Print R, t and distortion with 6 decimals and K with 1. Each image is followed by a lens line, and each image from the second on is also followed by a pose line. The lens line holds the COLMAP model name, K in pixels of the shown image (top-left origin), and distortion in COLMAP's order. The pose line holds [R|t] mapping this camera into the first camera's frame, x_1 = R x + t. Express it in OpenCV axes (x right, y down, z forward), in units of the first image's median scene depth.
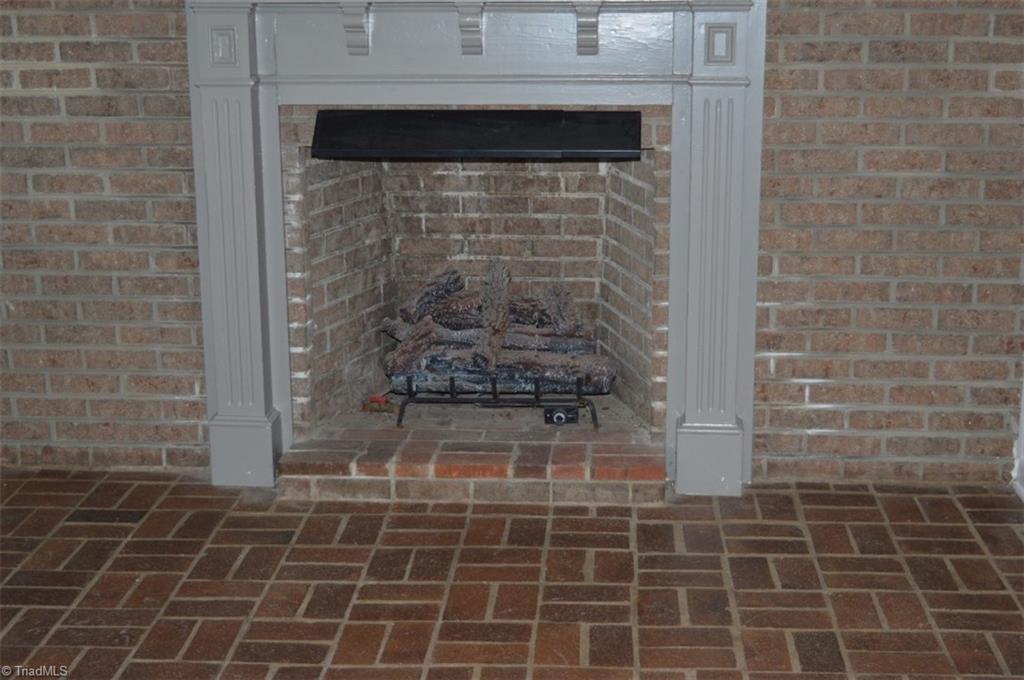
lens RADIAL K [[1526.9, 0, 512.9], [0, 1526.9, 341.1], [0, 0, 1]] dist [-0.018198, 0.000000]
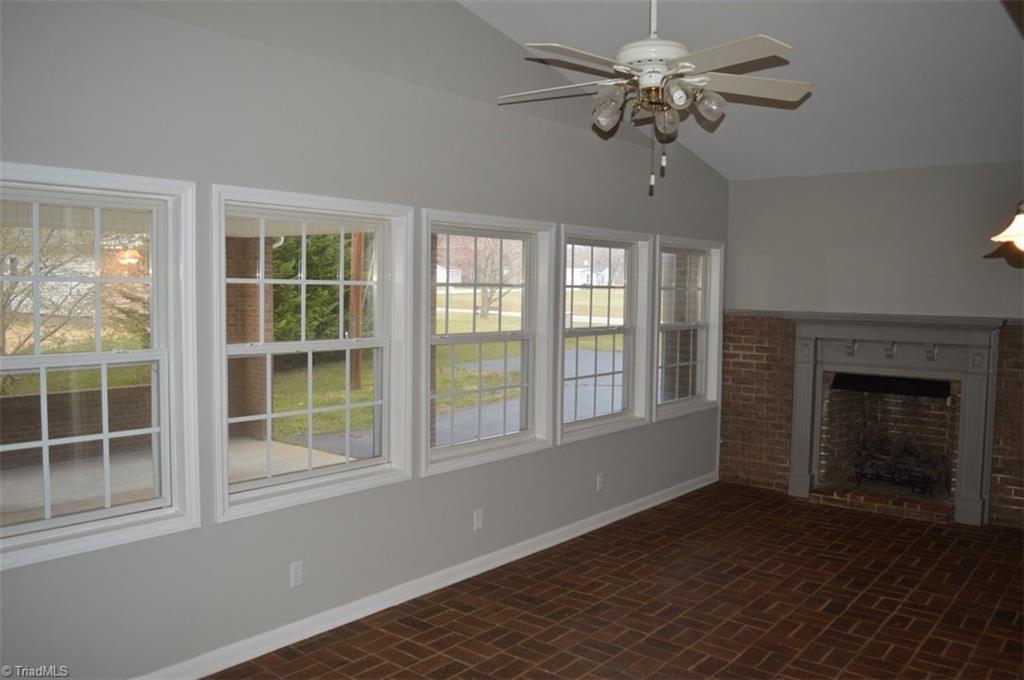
lens RADIAL K [[812.0, 0, 512.4], [0, 812.0, 339.5], [0, 0, 1]] dist [-0.092233, 0.020162]
pose [[0.810243, 0.051890, -0.583793, 0.265777], [-0.163811, 0.976426, -0.140564, 0.107543], [0.562736, 0.209523, 0.799642, -0.619761]]
